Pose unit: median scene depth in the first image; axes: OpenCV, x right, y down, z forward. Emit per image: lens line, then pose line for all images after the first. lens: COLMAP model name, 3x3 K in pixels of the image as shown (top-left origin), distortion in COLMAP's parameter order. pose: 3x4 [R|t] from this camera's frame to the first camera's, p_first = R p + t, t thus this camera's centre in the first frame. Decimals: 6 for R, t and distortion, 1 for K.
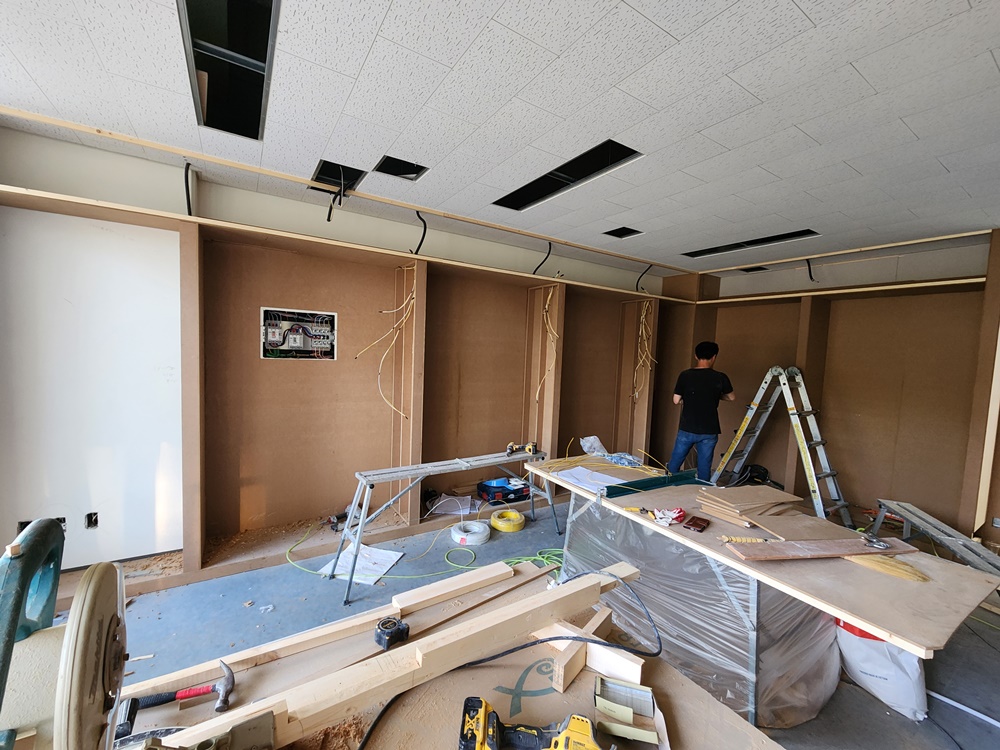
lens RADIAL K [[406.5, 0, 502.7], [0, 406.5, 373.2], [0, 0, 1]] dist [0.009630, -0.005687]
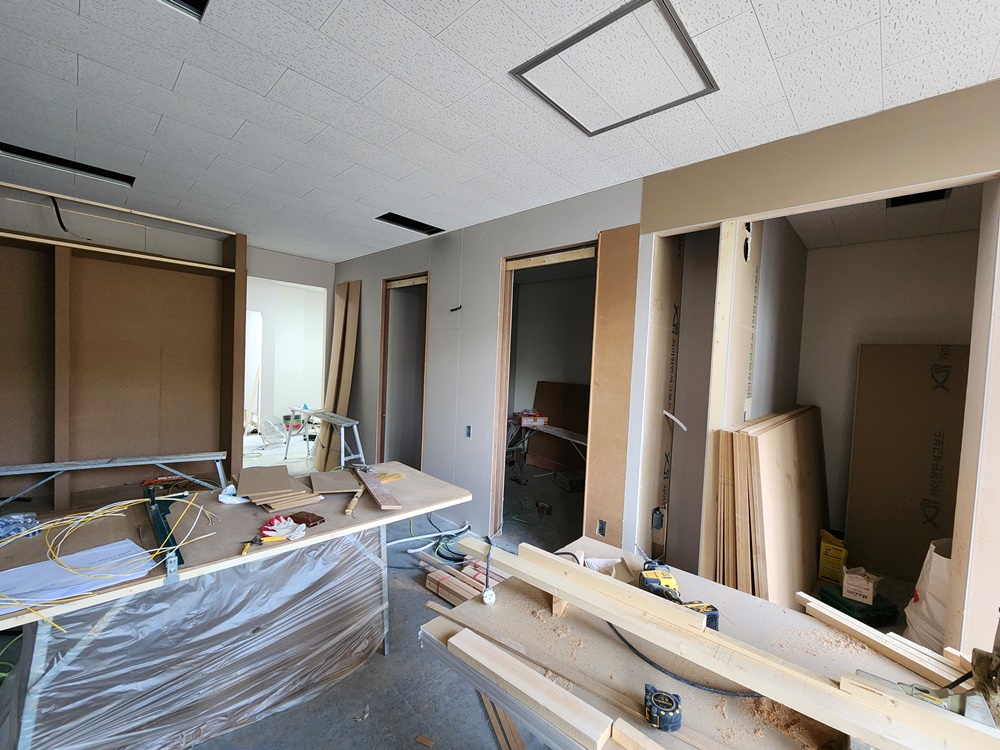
lens RADIAL K [[406.5, 0, 502.7], [0, 406.5, 373.2], [0, 0, 1]] dist [0.009630, -0.005687]
pose [[-0.223863, -0.087718, 0.970665, -0.367939], [0.002974, 0.995876, 0.090682, -0.027033], [-0.974616, 0.023187, -0.222678, 0.593581]]
